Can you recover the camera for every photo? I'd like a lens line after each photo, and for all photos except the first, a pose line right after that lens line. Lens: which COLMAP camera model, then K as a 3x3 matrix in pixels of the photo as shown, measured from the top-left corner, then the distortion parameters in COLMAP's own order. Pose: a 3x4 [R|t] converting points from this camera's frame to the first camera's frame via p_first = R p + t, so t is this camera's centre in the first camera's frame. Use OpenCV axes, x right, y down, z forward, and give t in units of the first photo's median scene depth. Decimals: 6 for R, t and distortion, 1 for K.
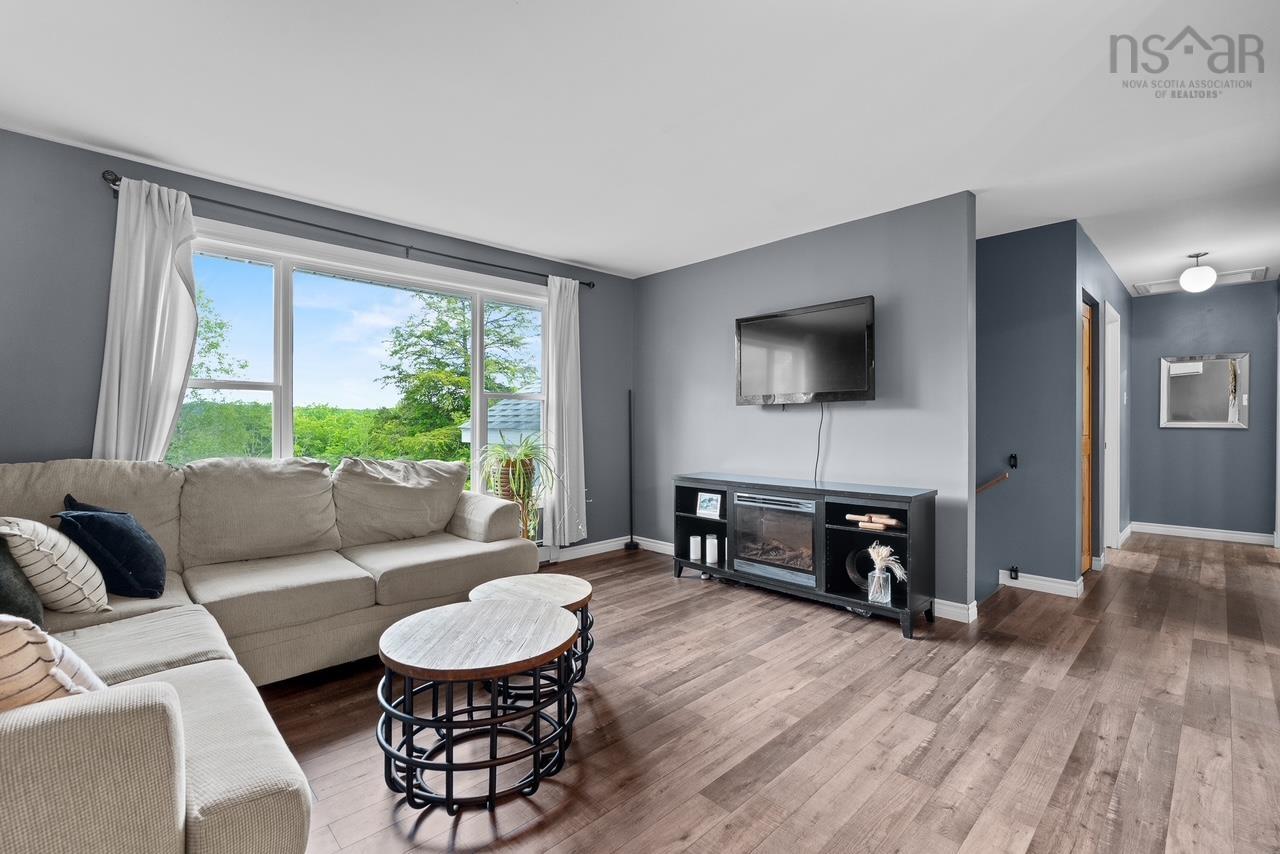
lens RADIAL K [[559.2, 0, 641.2], [0, 559.2, 421.1], [0, 0, 1]] dist [-0.004401, 0.000542]
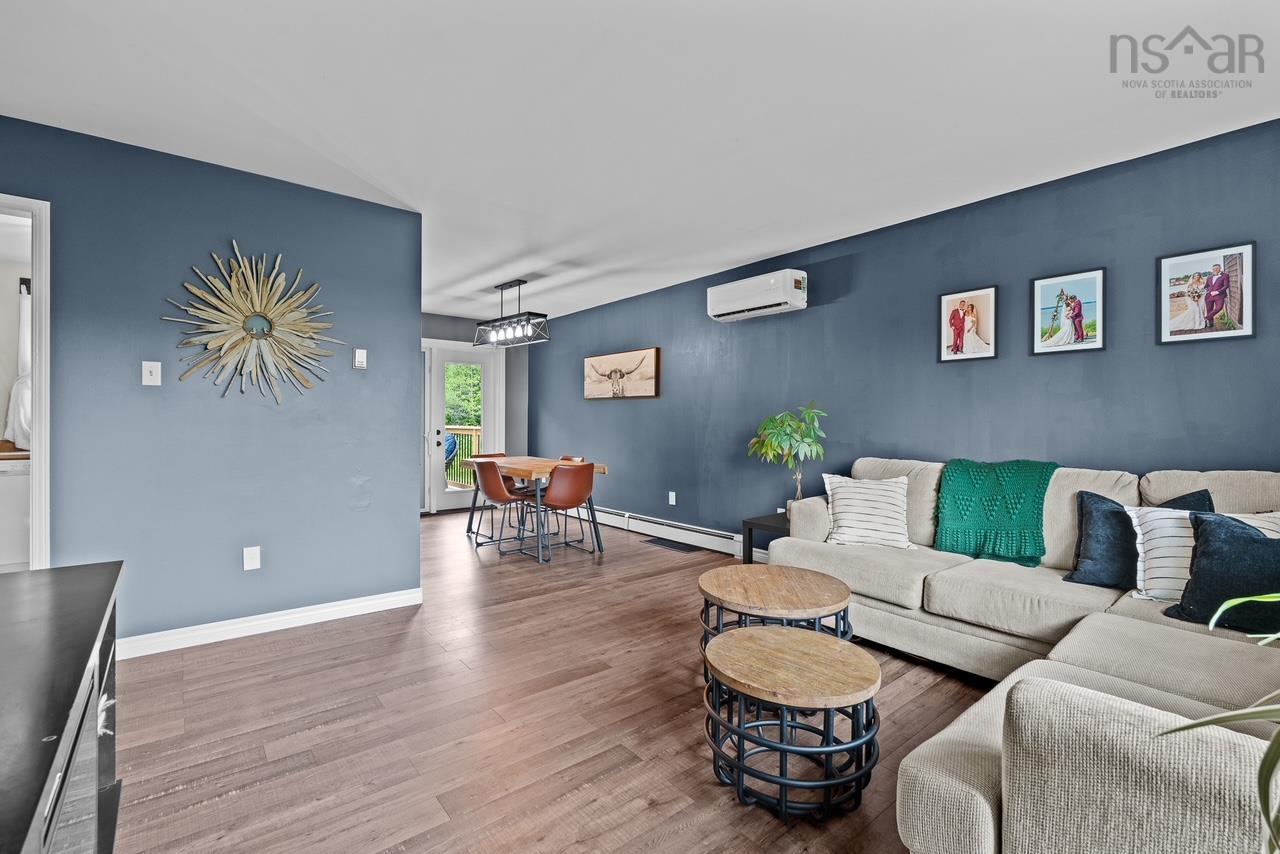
lens RADIAL K [[559.2, 0, 637.7], [0, 559.2, 423.6], [0, 0, 1]] dist [-0.004401, 0.000542]
pose [[-0.997015, -0.003553, 0.077124, -0.041501], [-0.003534, 0.999994, 0.000387, 0.002161], [-0.077124, 0.000113, -0.997021, 1.324369]]
